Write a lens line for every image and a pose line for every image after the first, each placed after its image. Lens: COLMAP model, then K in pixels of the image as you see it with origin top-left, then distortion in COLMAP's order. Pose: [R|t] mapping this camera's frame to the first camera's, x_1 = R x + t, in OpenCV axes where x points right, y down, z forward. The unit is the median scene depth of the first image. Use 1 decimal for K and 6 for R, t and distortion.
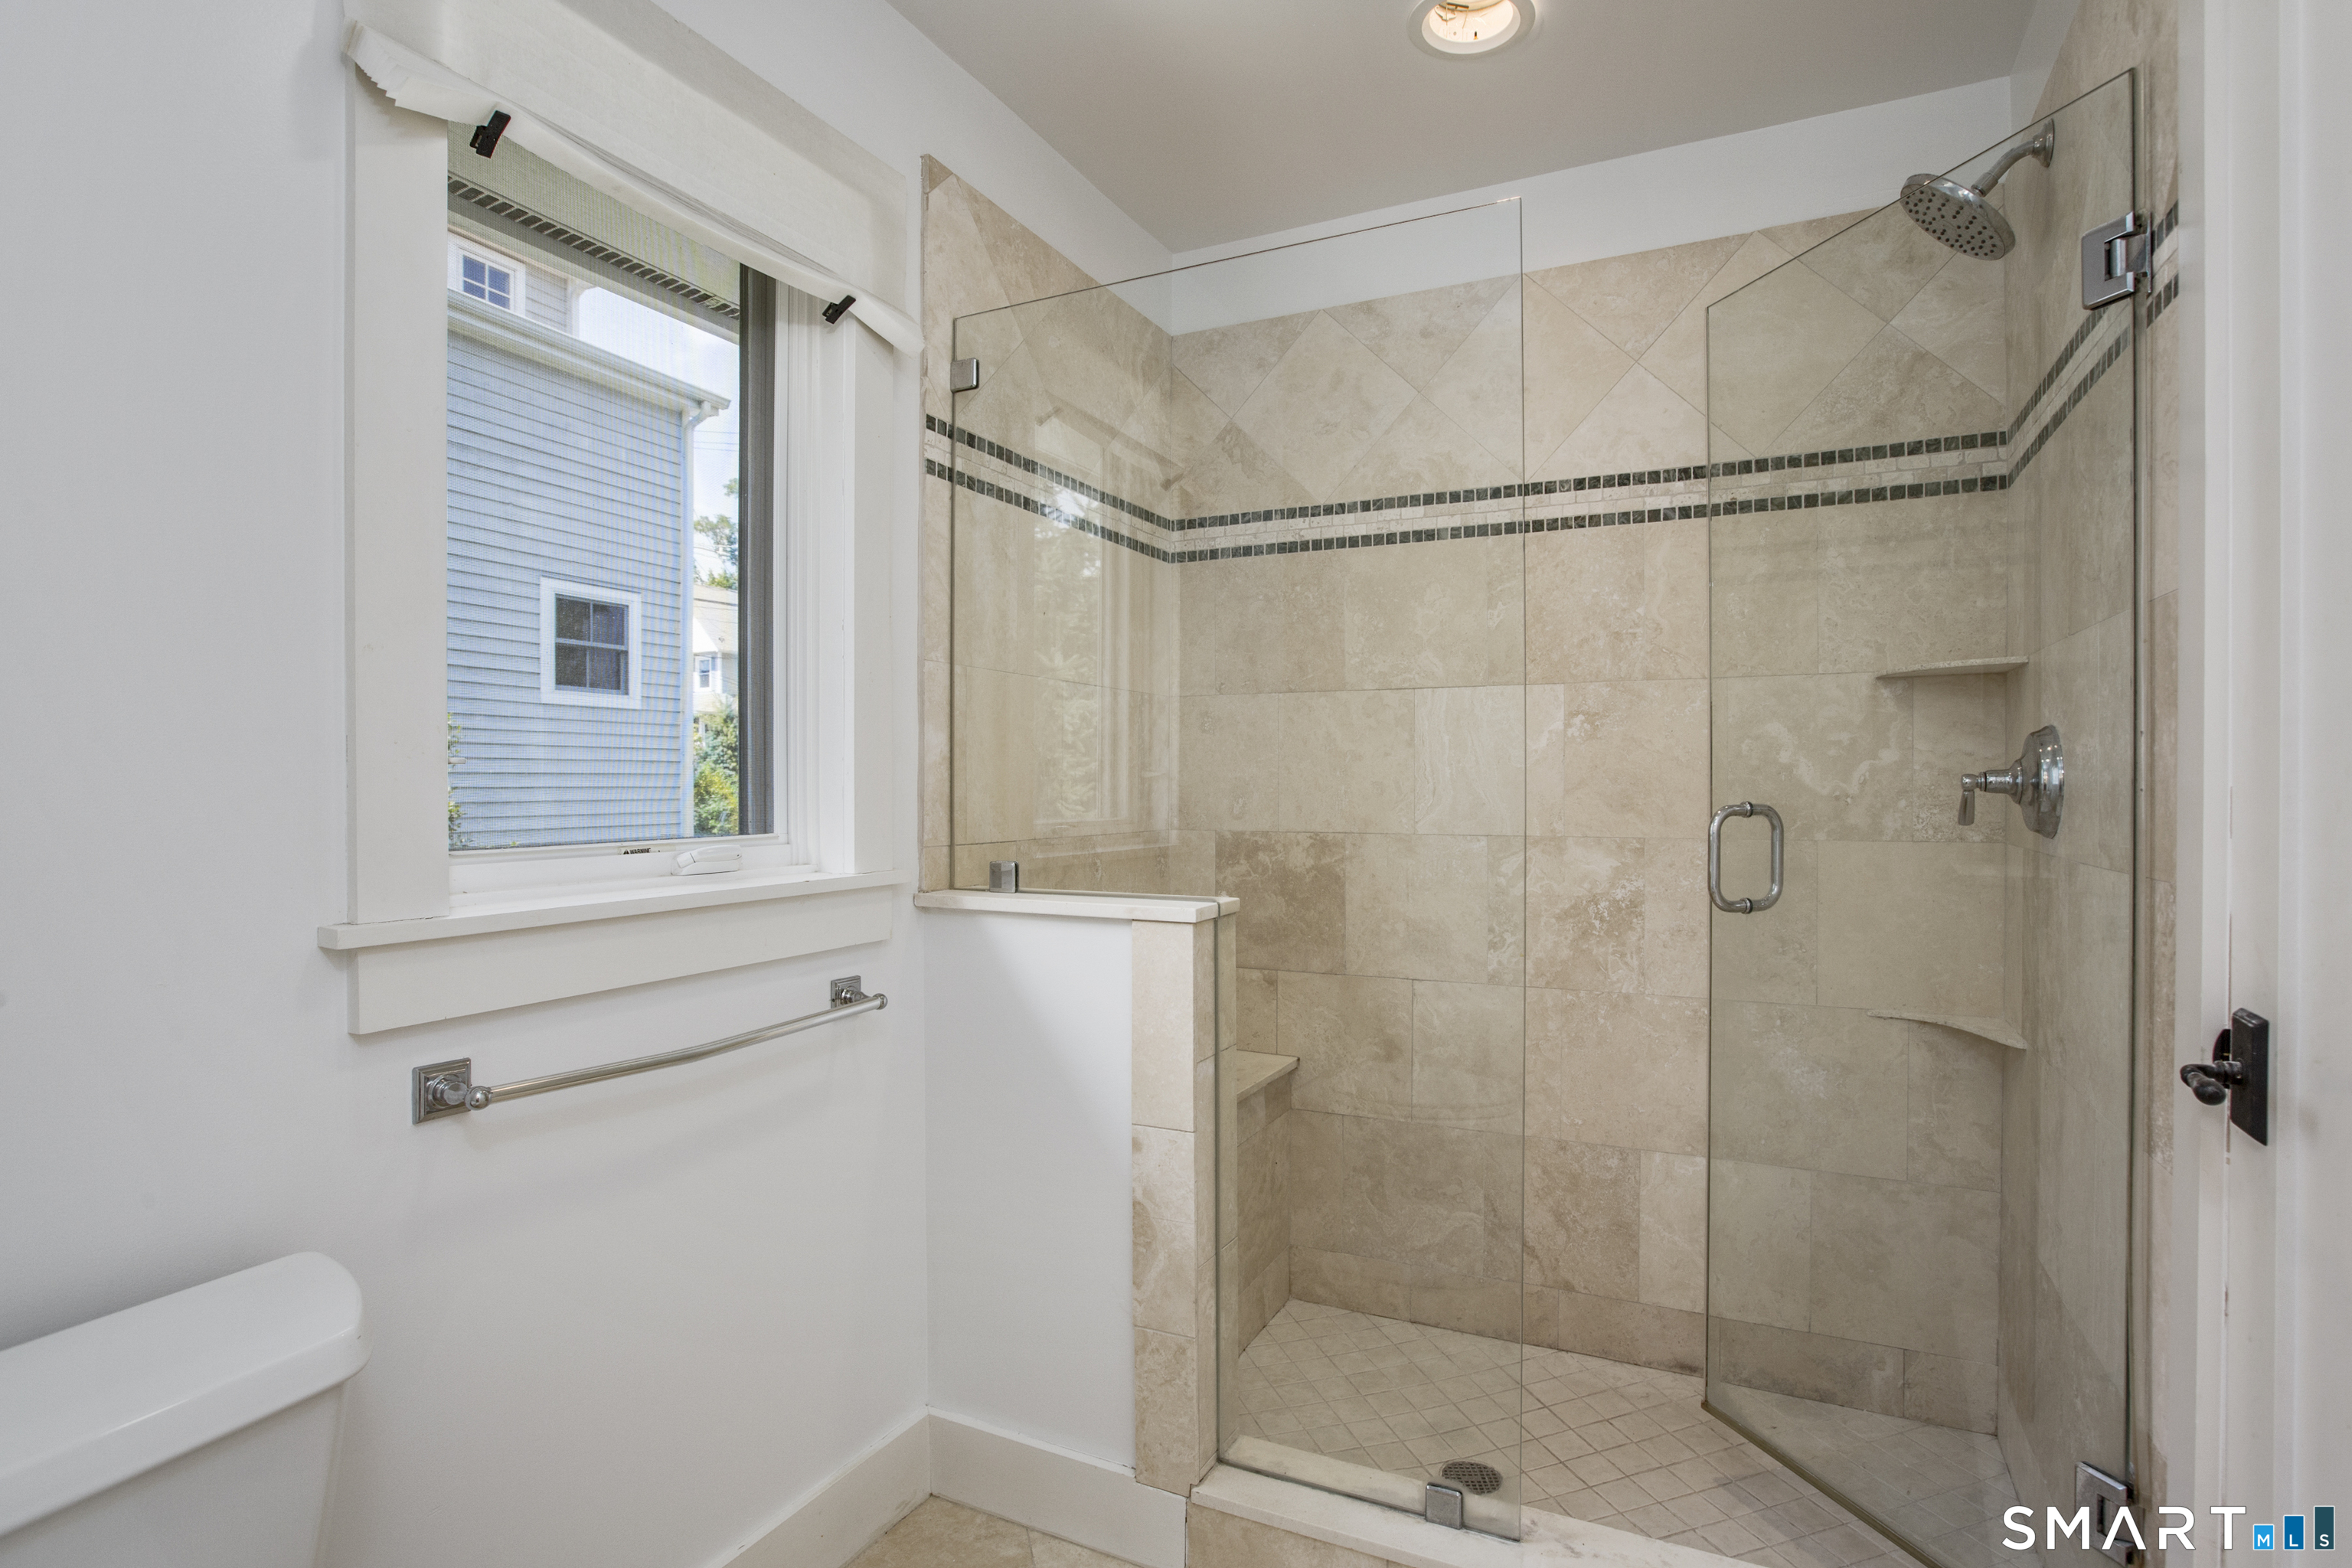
lens RADIAL K [[1173.1, 0, 1165.0], [0, 1173.1, 789.4], [0, 0, 1]] dist [-0.014507, 0.001682]
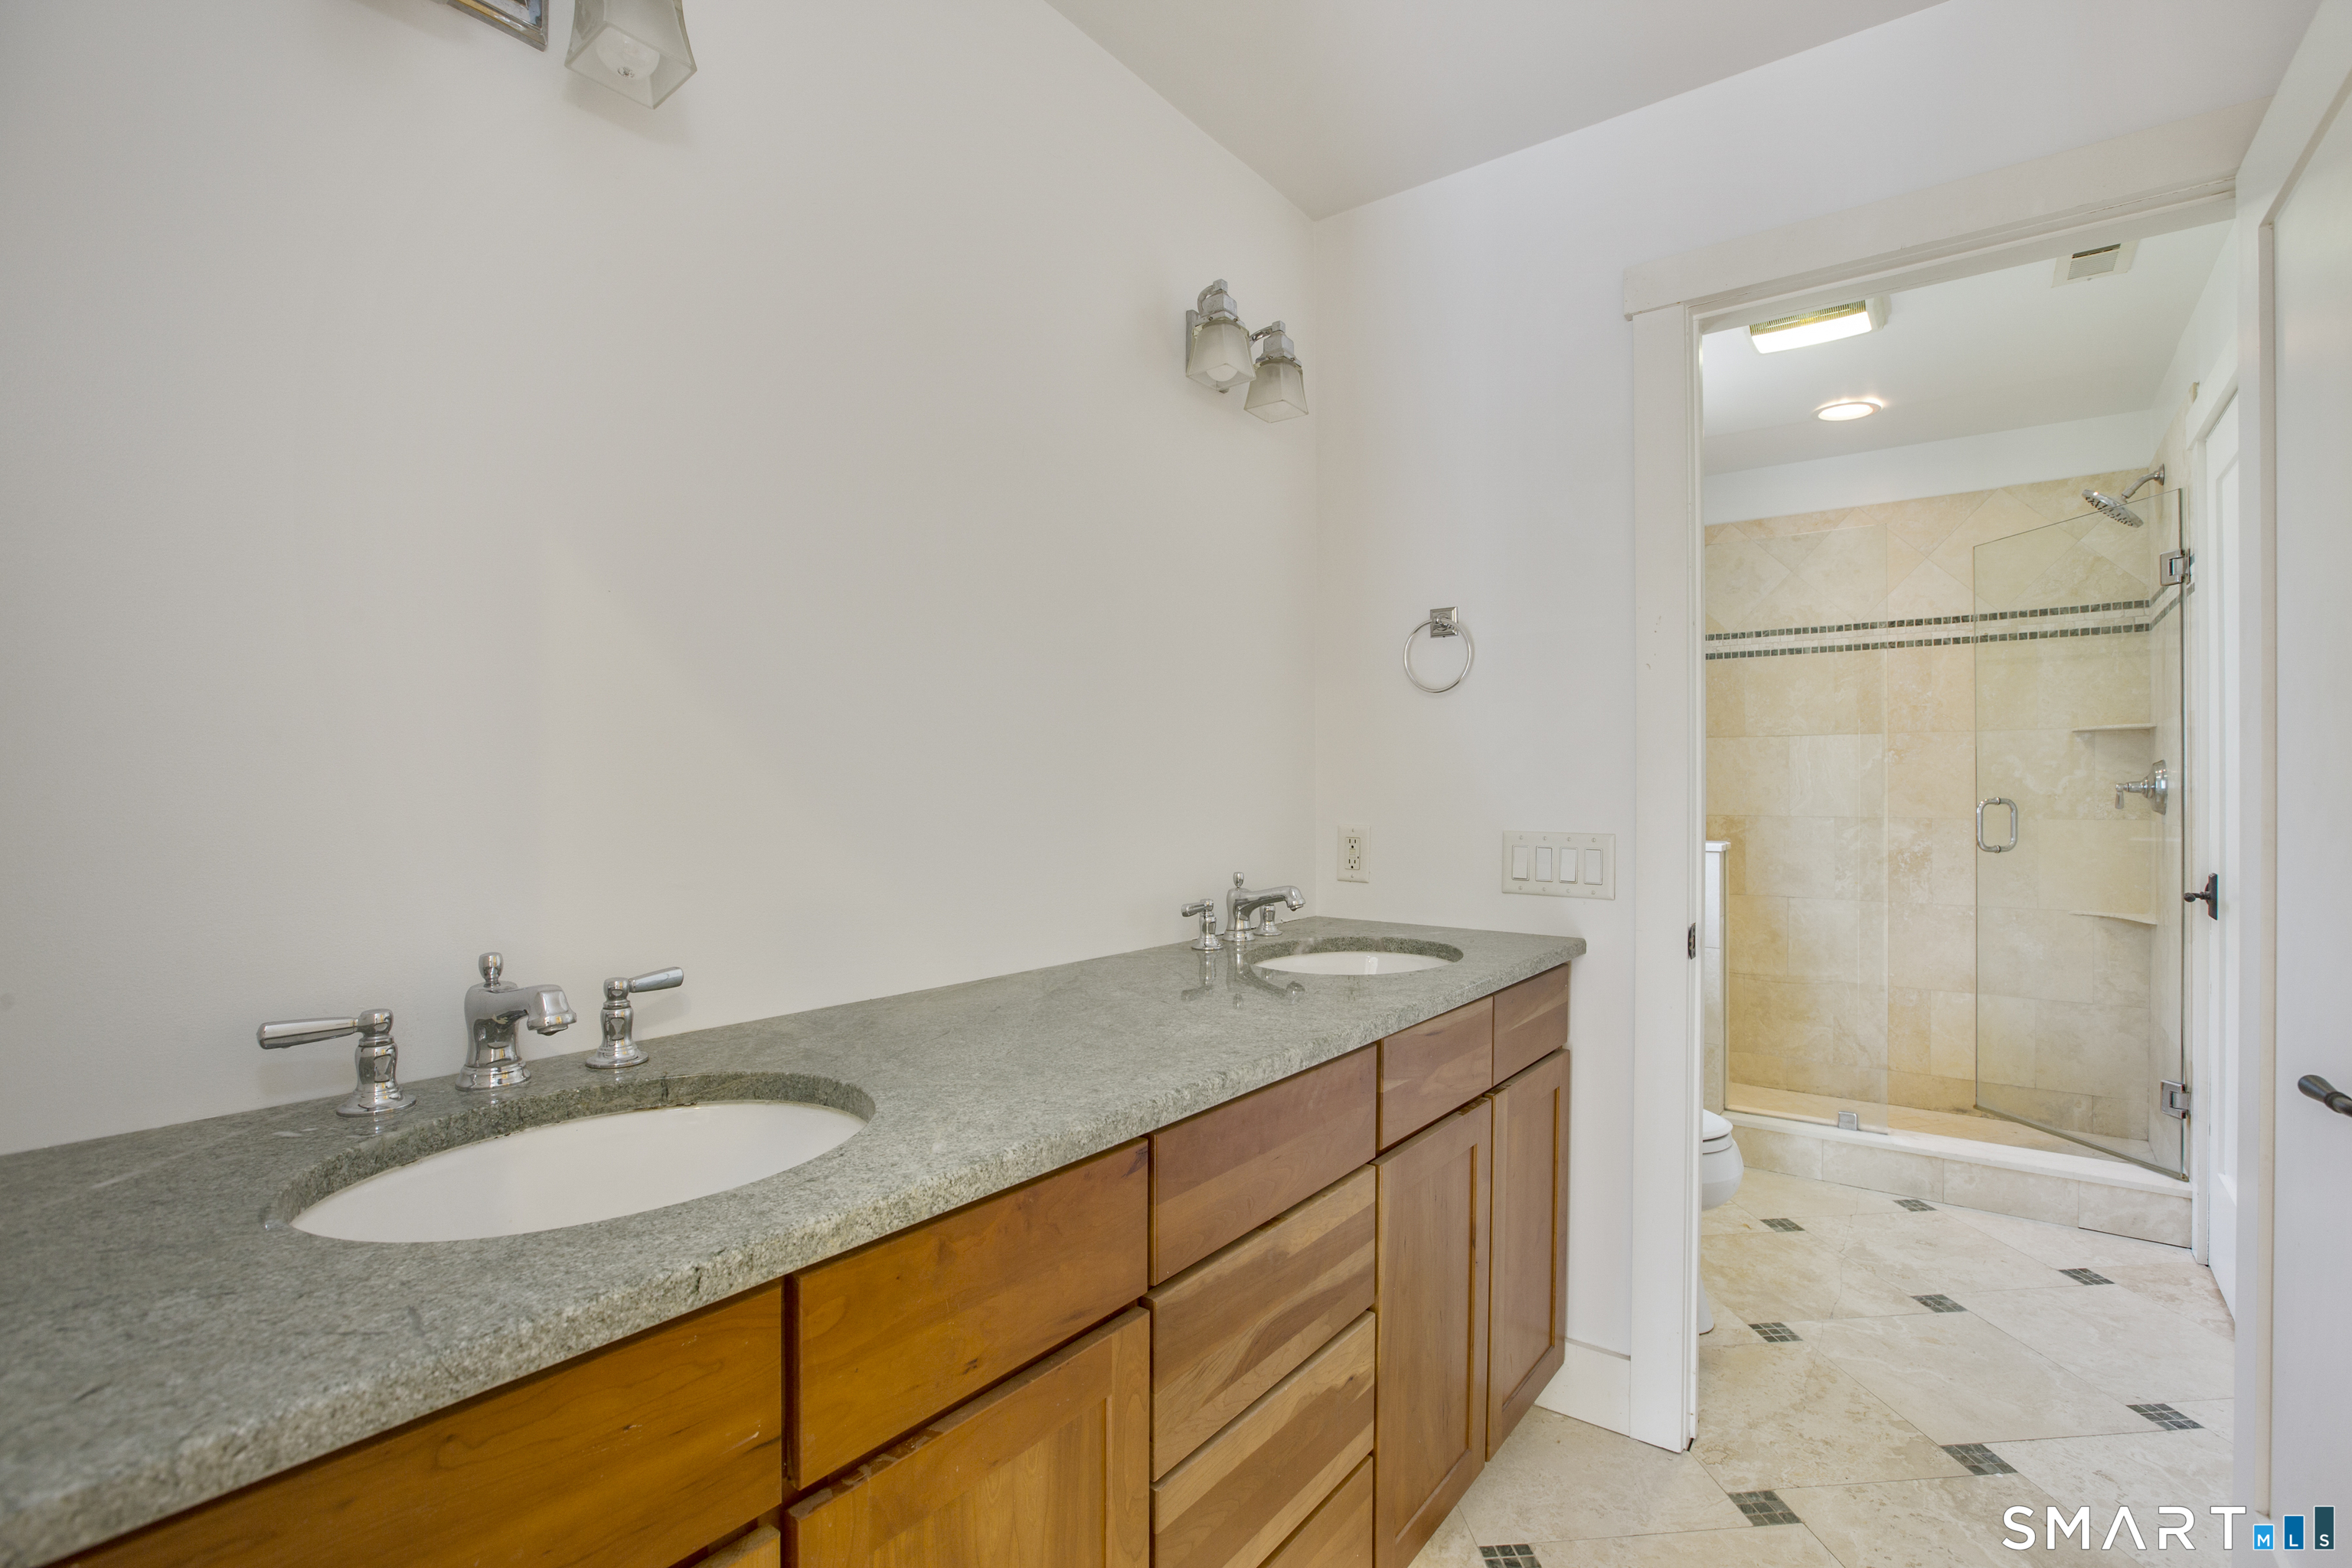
lens RADIAL K [[1084.5, 0, 1191.3], [0, 1084.5, 784.4], [0, 0, 1]] dist [-0.001845, -0.001045]
pose [[0.986724, 0.001141, -0.162403, -0.473029], [-0.002919, 0.999938, -0.010709, 0.010562], [0.162380, 0.011040, 0.986666, -0.886771]]
